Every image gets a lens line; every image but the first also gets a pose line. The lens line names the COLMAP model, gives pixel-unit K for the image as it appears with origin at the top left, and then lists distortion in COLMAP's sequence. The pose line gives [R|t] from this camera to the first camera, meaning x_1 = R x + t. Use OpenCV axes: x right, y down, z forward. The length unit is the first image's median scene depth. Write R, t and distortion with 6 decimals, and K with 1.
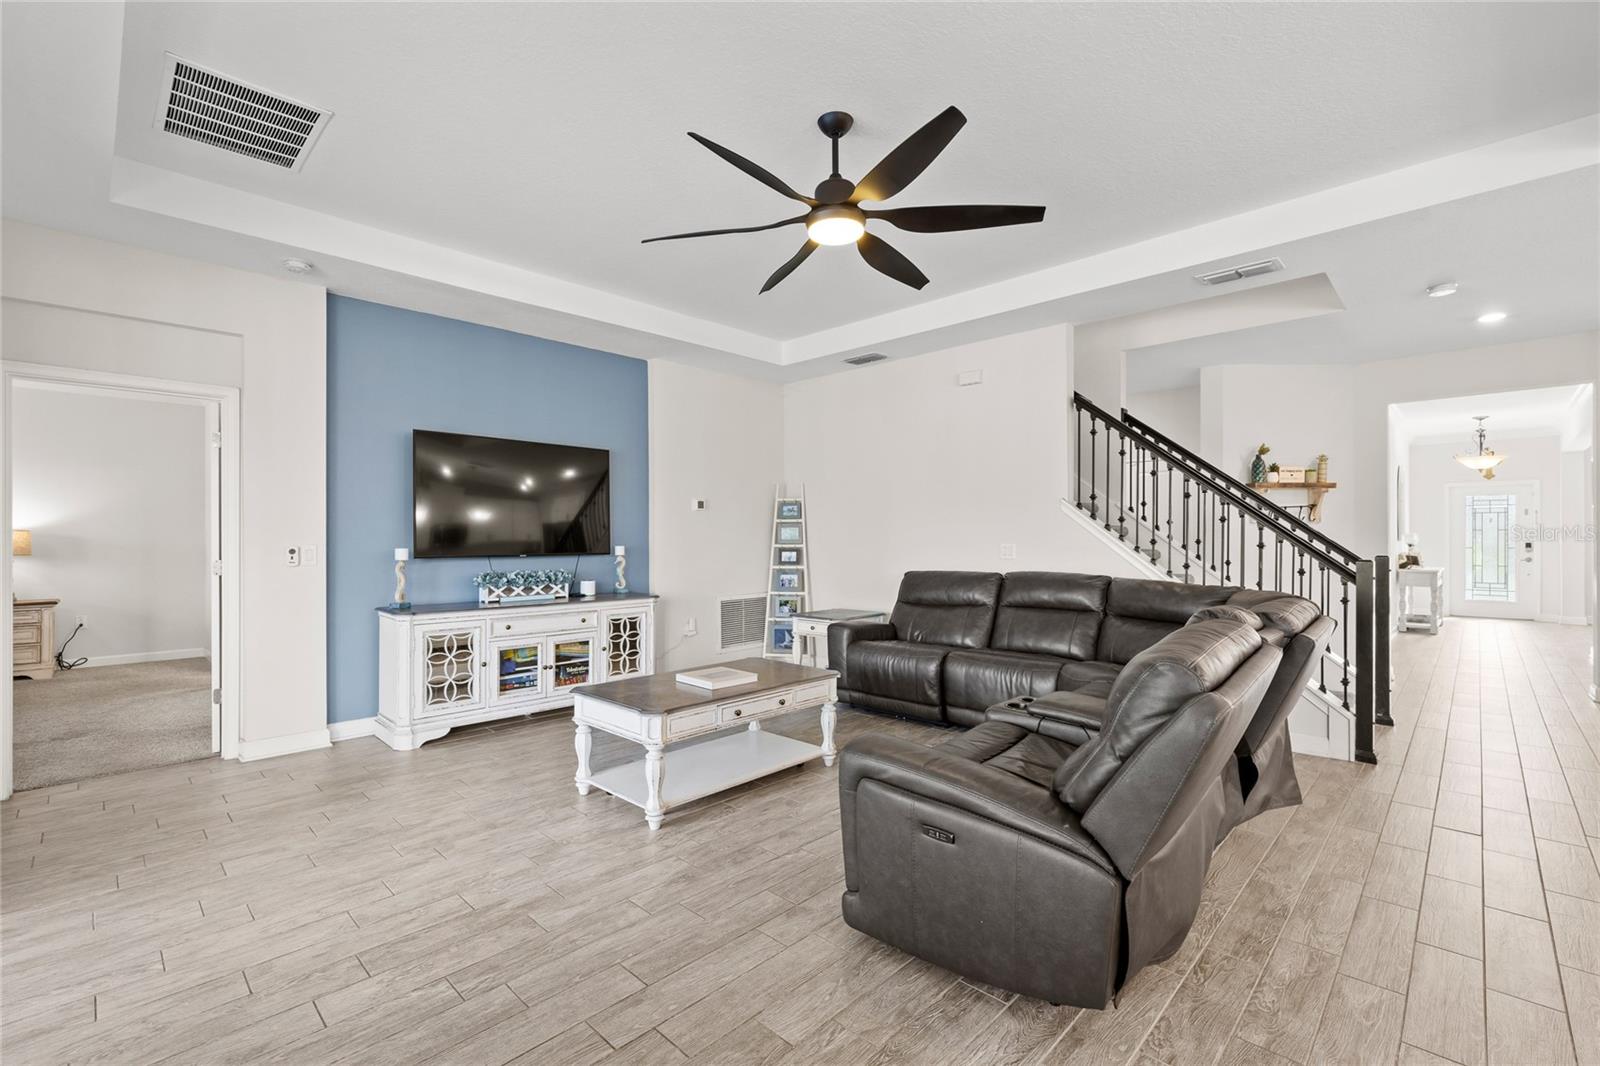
lens RADIAL K [[698.7, 0, 792.8], [0, 698.7, 540.9], [0, 0, 1]] dist [0.001835, 0.000452]
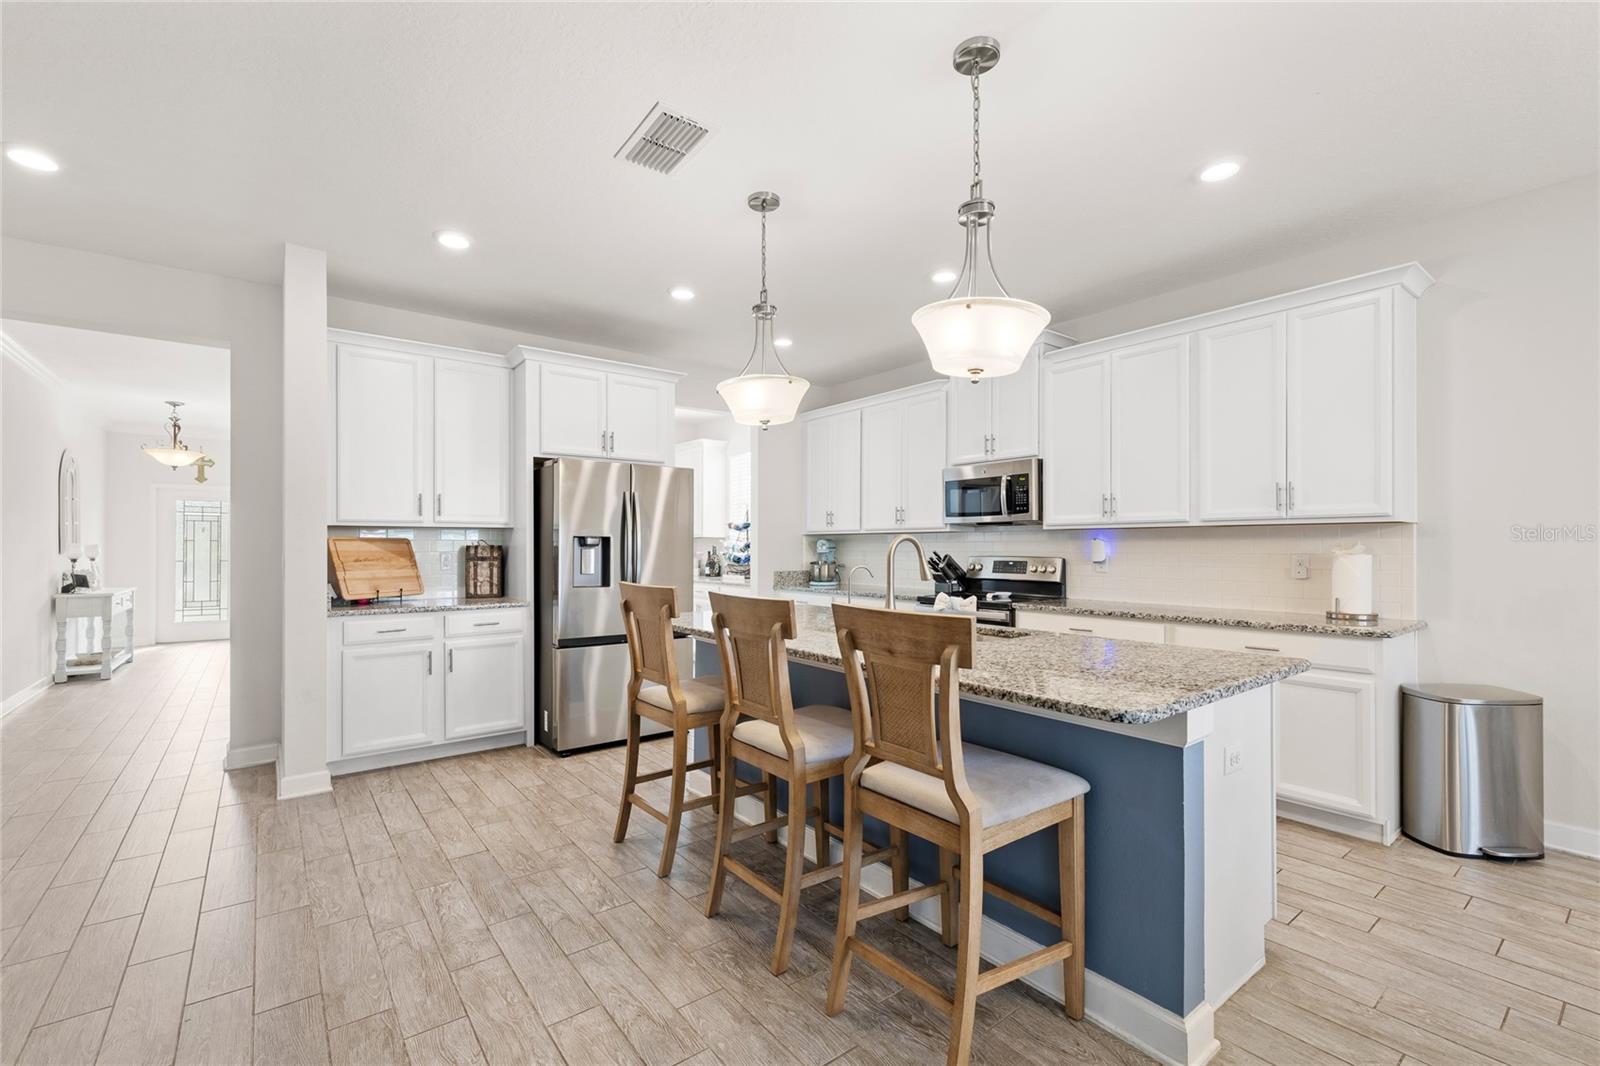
lens RADIAL K [[686.7, 0, 792.8], [0, 686.7, 544.3], [0, 0, 1]] dist [0.000832, -0.000382]
pose [[0.141135, 0.007243, 0.989964, 0.425776], [0.002743, 0.999967, -0.007707, -0.004239], [-0.989987, 0.003804, 0.141110, 0.250943]]
